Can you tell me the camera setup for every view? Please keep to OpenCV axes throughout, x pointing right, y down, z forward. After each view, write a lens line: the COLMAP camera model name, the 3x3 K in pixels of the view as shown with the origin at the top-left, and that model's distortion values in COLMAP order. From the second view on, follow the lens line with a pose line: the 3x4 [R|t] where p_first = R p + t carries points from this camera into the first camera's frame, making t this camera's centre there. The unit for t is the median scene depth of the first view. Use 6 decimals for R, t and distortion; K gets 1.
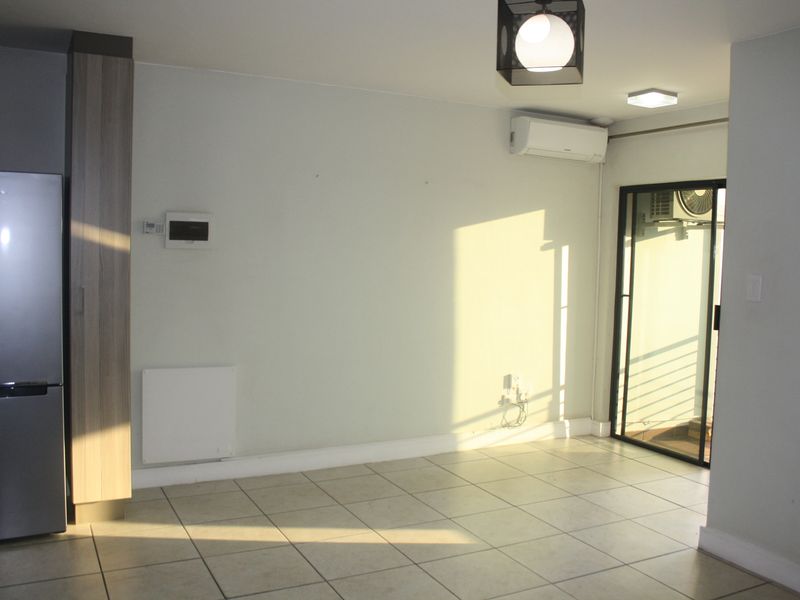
lens RADIAL K [[750.7, 0, 397.0], [0, 750.7, 299.8], [0, 0, 1]] dist [-0.142017, 0.114001]
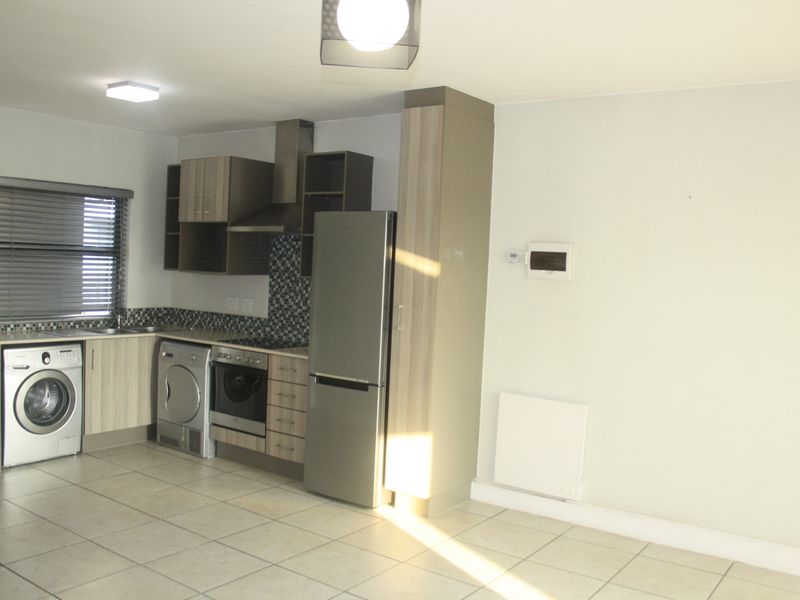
lens RADIAL K [[750.7, 0, 397.0], [0, 750.7, 299.8], [0, 0, 1]] dist [-0.142017, 0.114001]
pose [[0.464435, 0.039077, -0.884745, 0.516710], [-0.095490, 0.995411, -0.006161, -0.015504], [0.880444, 0.087345, 0.466035, 0.359691]]
